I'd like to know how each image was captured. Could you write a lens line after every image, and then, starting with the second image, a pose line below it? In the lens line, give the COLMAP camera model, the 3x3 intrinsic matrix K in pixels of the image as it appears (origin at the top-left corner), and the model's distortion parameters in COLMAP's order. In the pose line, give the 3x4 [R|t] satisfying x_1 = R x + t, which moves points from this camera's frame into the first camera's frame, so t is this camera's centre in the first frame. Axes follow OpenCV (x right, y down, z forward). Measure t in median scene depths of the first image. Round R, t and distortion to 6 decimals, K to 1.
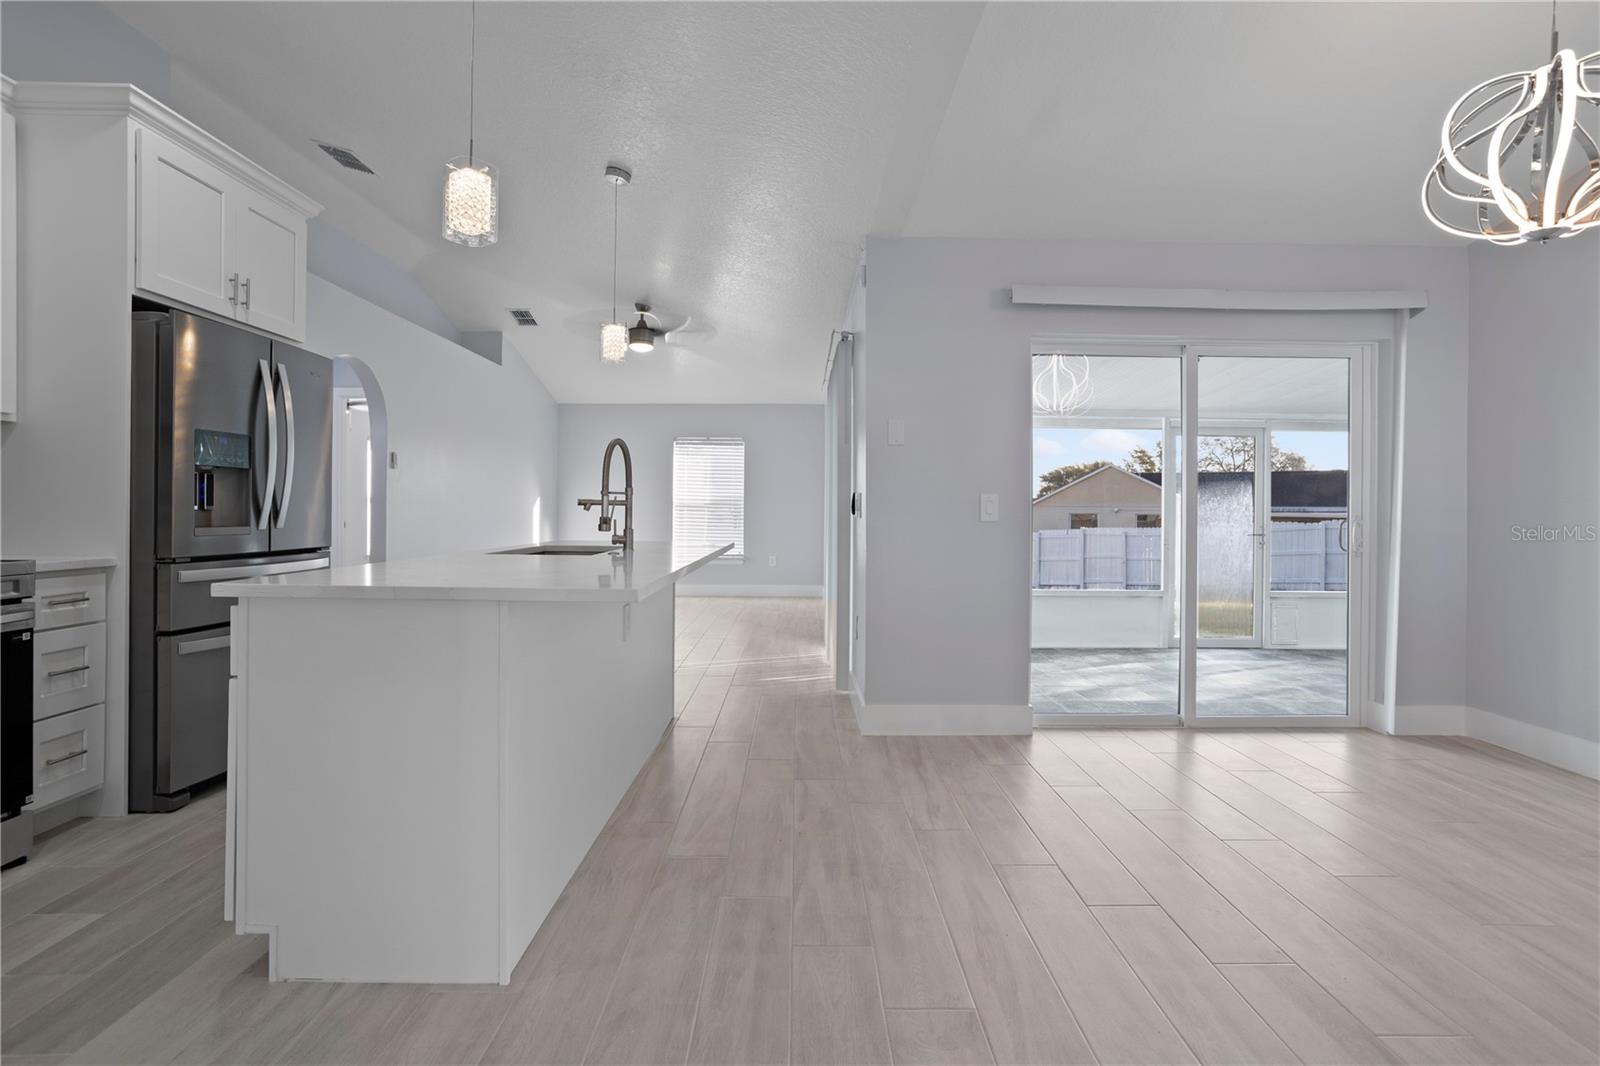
lens RADIAL K [[778.4, 0, 794.5], [0, 778.4, 508.0], [0, 0, 1]] dist [-0.049309, 0.026586]
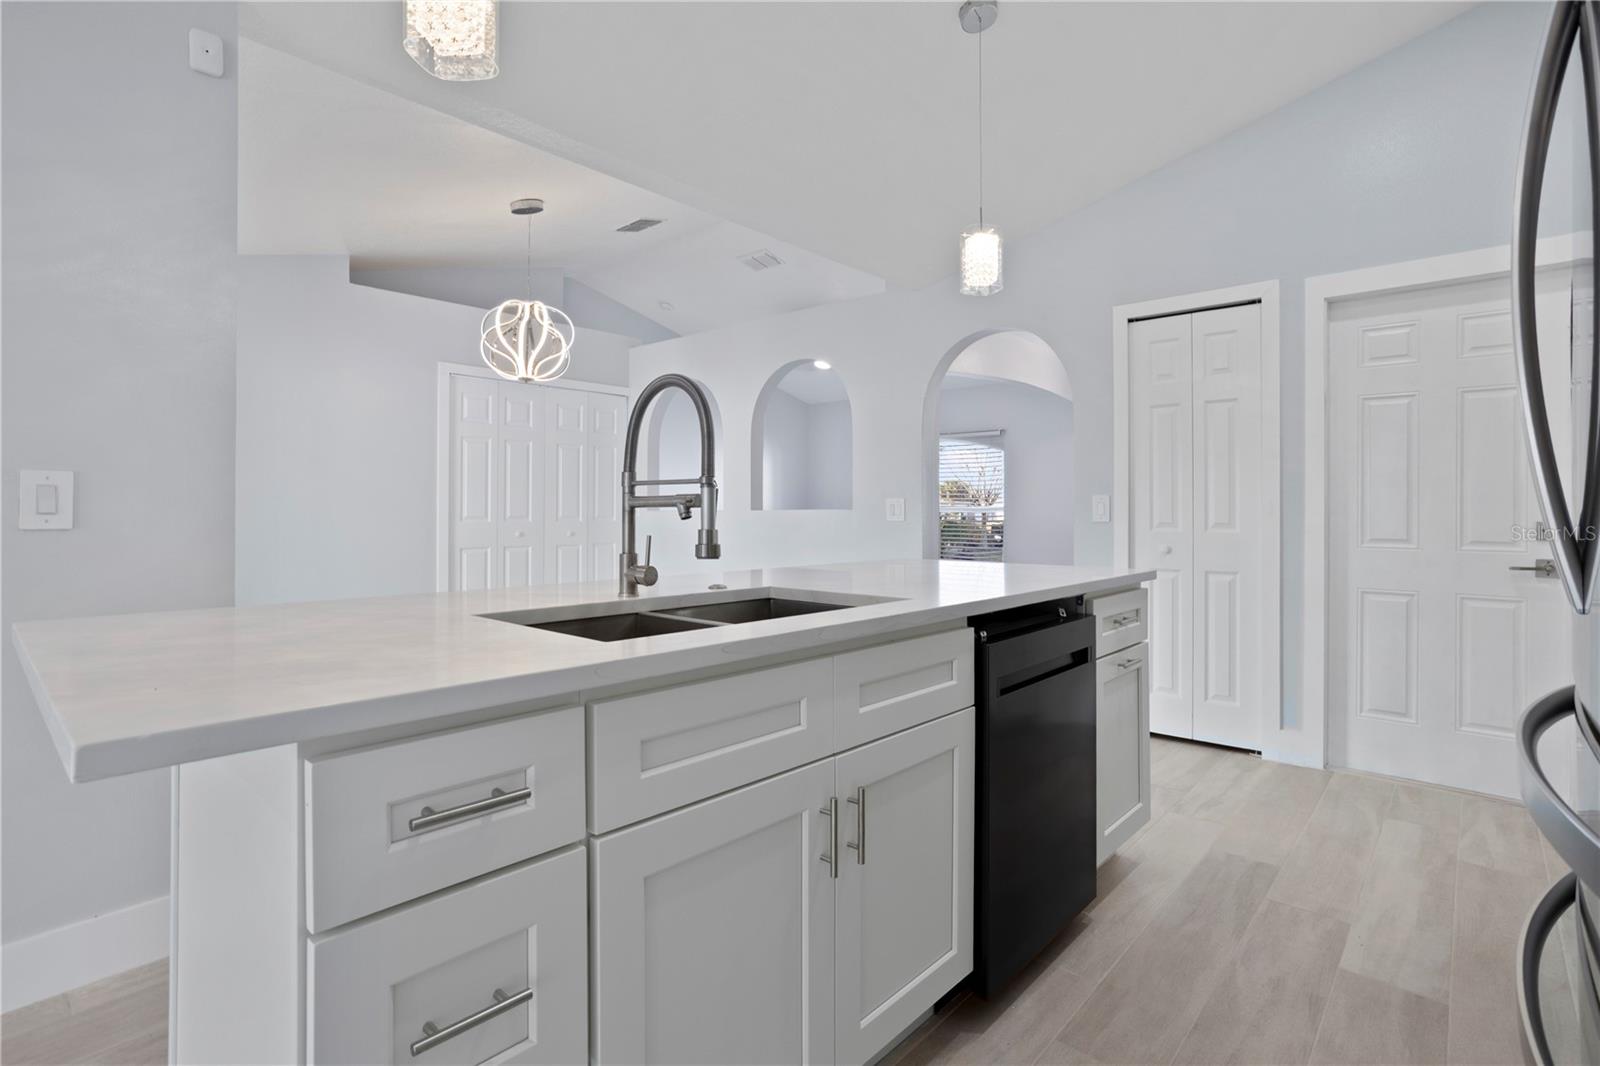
lens RADIAL K [[778.4, 0, 801.7], [0, 778.4, 506.8], [0, 0, 1]] dist [-0.049309, 0.026586]
pose [[-0.750803, -0.005921, 0.660500, -0.631859], [-0.010798, 0.999936, -0.003311, -0.002408], [-0.660438, -0.009618, -0.750819, 1.308723]]
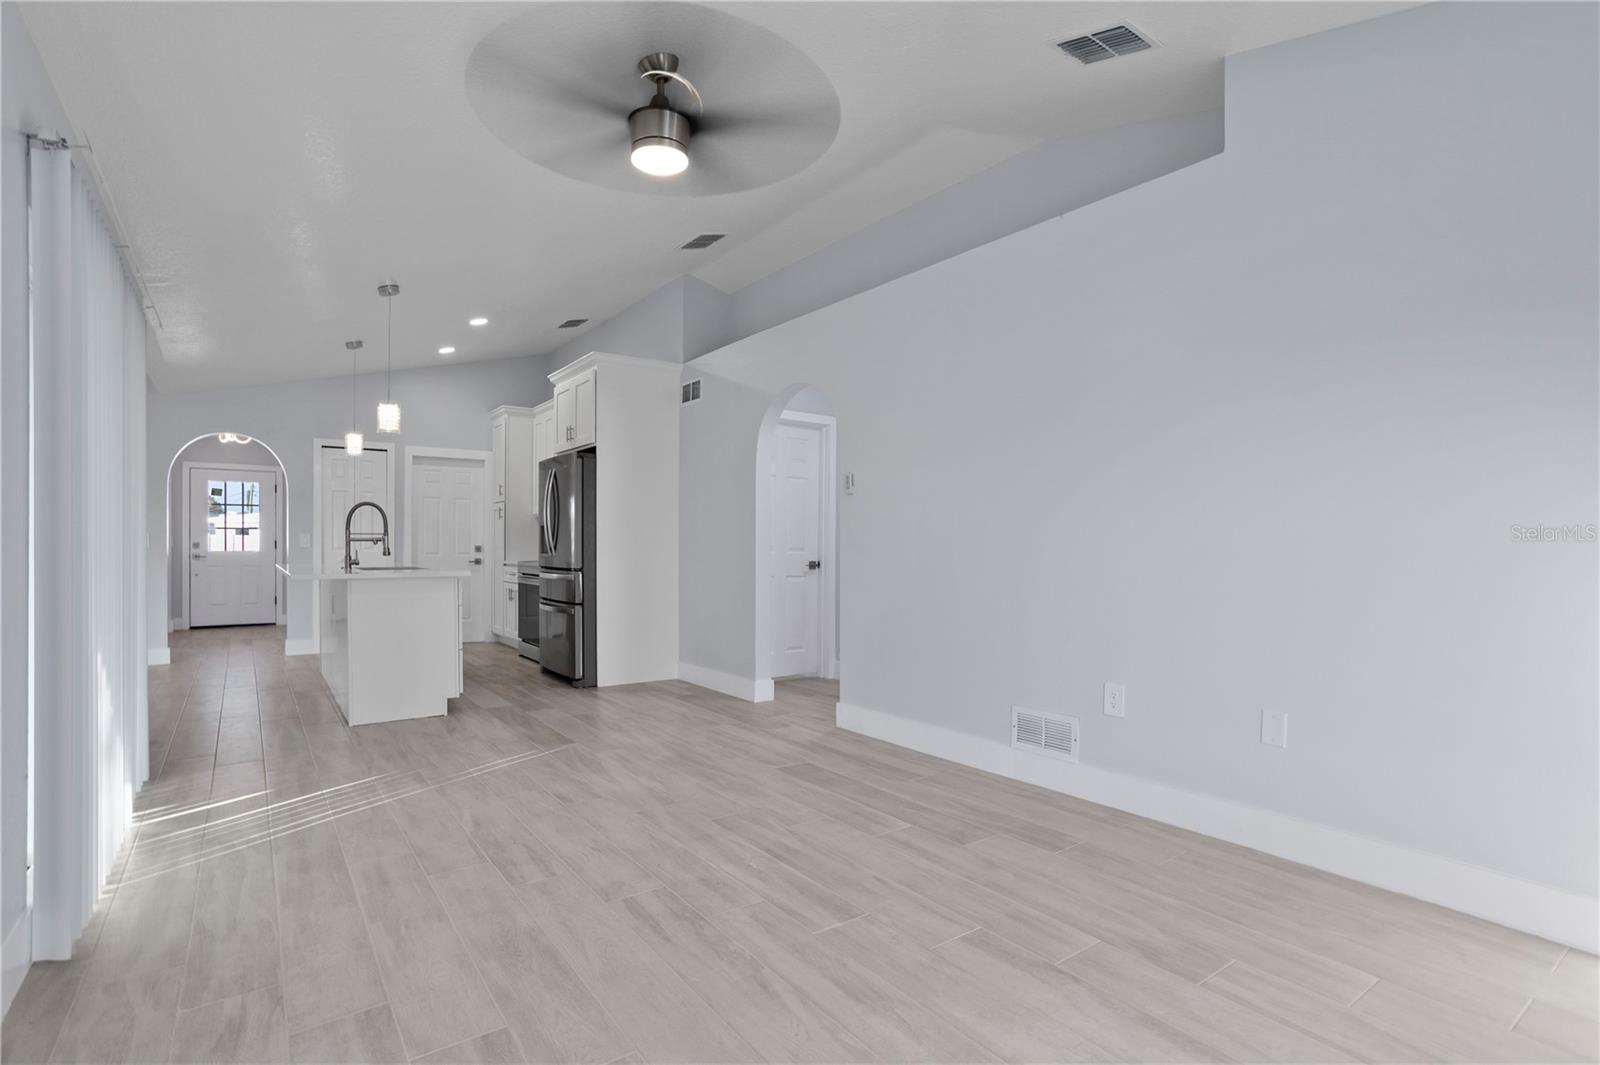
lens RADIAL K [[778.4, 0, 793.5], [0, 778.4, 544.7], [0, 0, 1]] dist [-0.049309, 0.026586]
pose [[-0.808411, -0.009859, -0.588536, -0.024464], [-0.006896, 0.999950, -0.007279, 0.010693], [0.588578, -0.001826, -0.808438, 2.823316]]
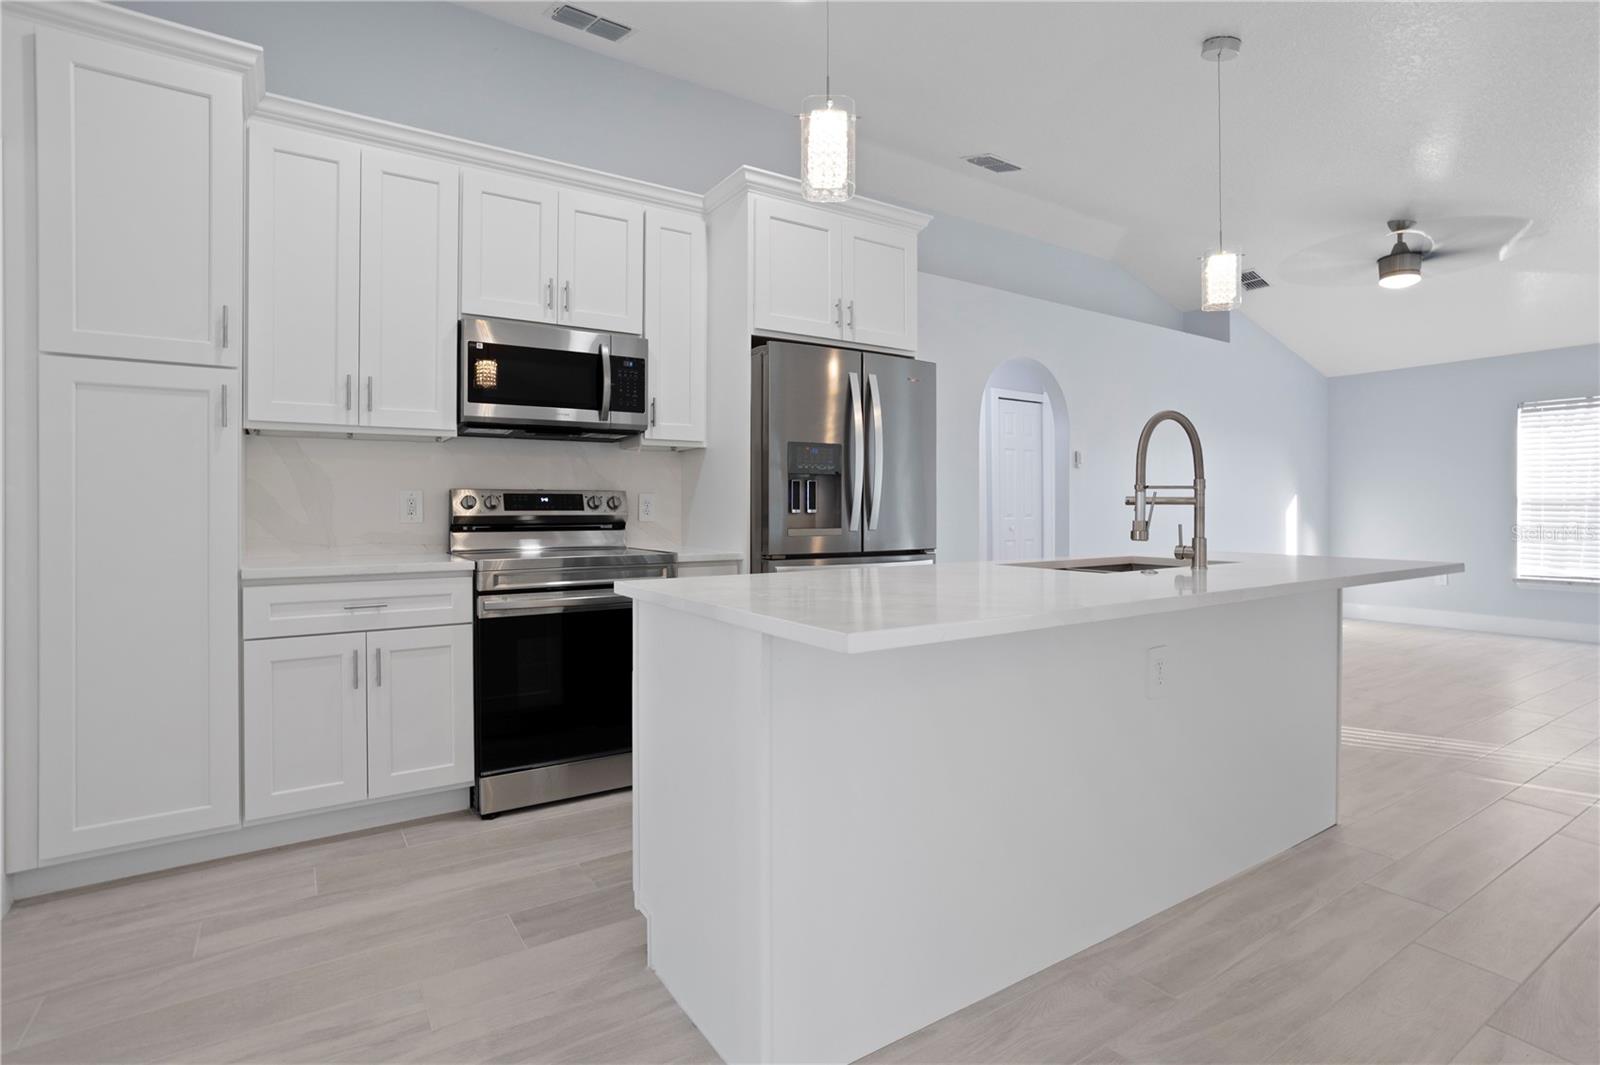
lens RADIAL K [[778.4, 0, 805.3], [0, 778.4, 510.7], [0, 0, 1]] dist [-0.049309, 0.026586]
pose [[0.553158, -0.006645, -0.833050, 0.167611], [0.008646, 0.999960, -0.002236, 0.000884], [0.833031, -0.005966, 0.553193, 0.321104]]
